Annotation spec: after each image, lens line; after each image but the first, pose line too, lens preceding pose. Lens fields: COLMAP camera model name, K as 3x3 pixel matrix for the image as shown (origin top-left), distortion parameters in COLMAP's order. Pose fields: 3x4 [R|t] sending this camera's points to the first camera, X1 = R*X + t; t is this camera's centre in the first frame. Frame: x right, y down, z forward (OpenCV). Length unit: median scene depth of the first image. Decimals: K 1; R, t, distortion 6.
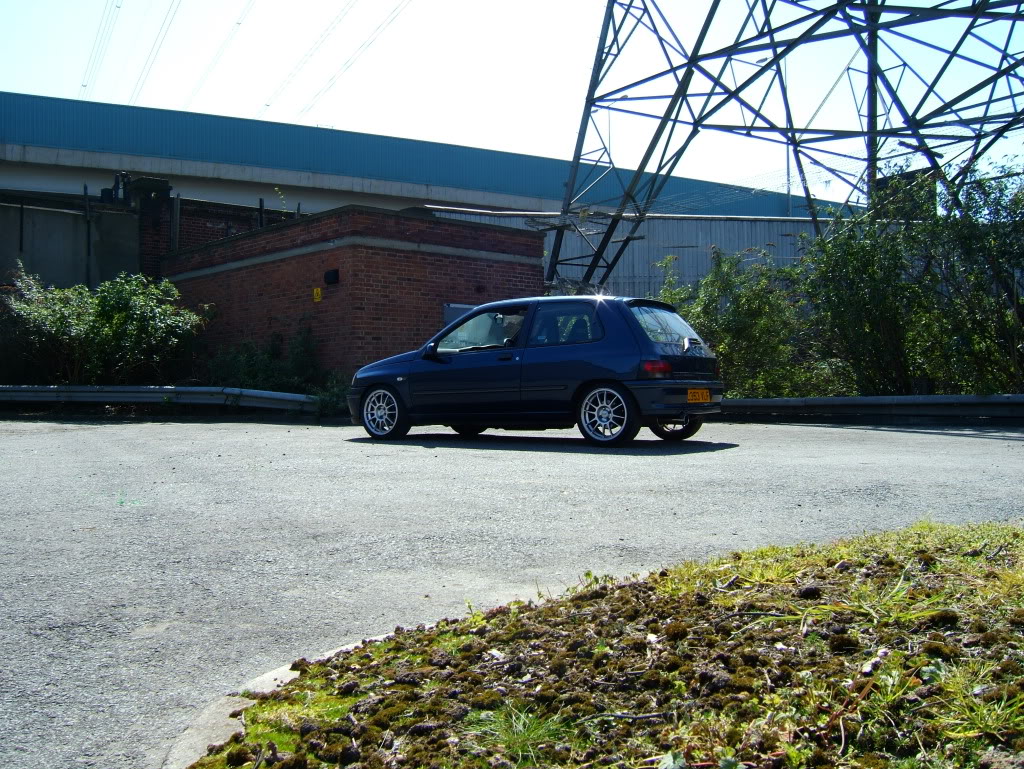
lens RADIAL K [[982.1, 0, 508.8], [0, 982.1, 393.7], [0, 0, 1]] dist [-0.106015, 0.000000]
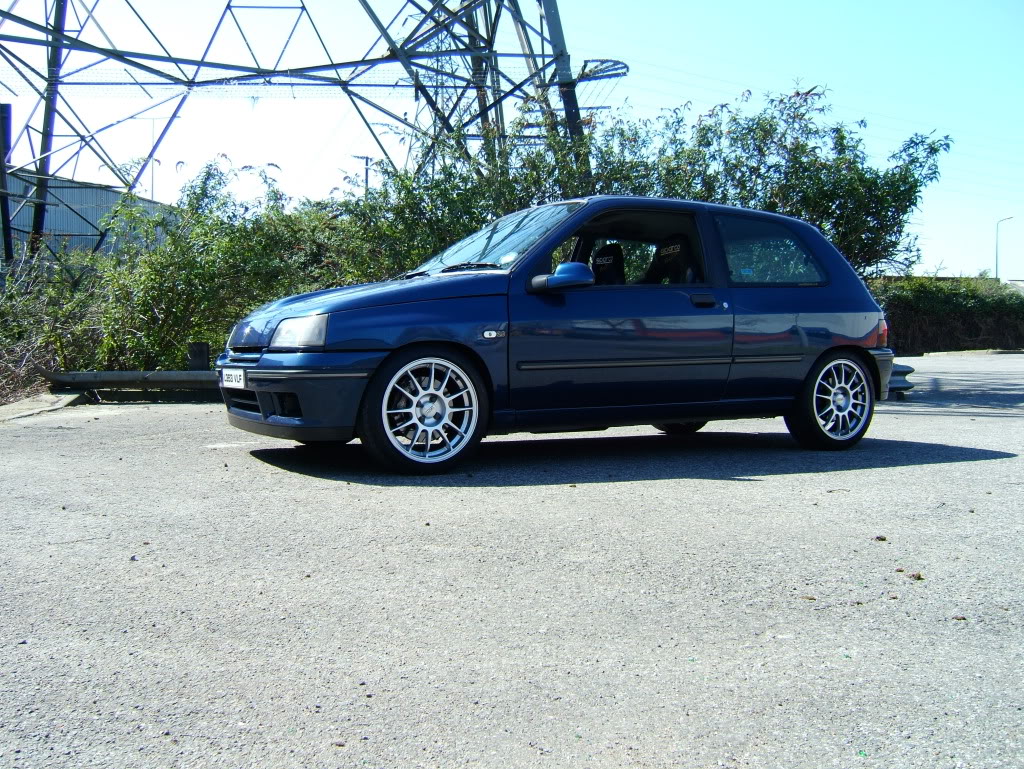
lens RADIAL K [[982.1, 0, 509.7], [0, 982.1, 380.0], [0, 0, 1]] dist [-0.106015, 0.000000]
pose [[0.470252, -0.014134, 0.882419, -0.269199], [-0.004360, 0.999822, 0.018338, -0.001300], [-0.882521, -0.012471, 0.470107, 0.419126]]
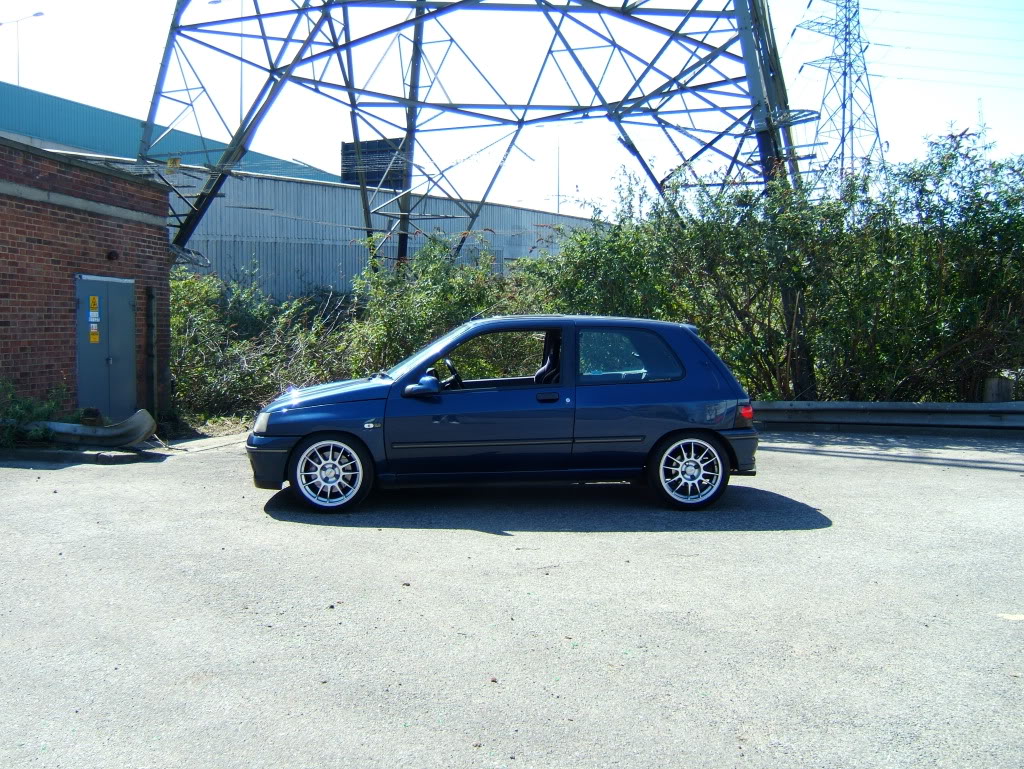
lens RADIAL K [[982.1, 0, 509.3], [0, 982.1, 380.4], [0, 0, 1]] dist [-0.106015, 0.000000]
pose [[0.800136, -0.019311, 0.599508, -0.238613], [-0.004122, 0.999281, 0.037689, -0.039341], [-0.599805, -0.032628, 0.799481, 0.209009]]
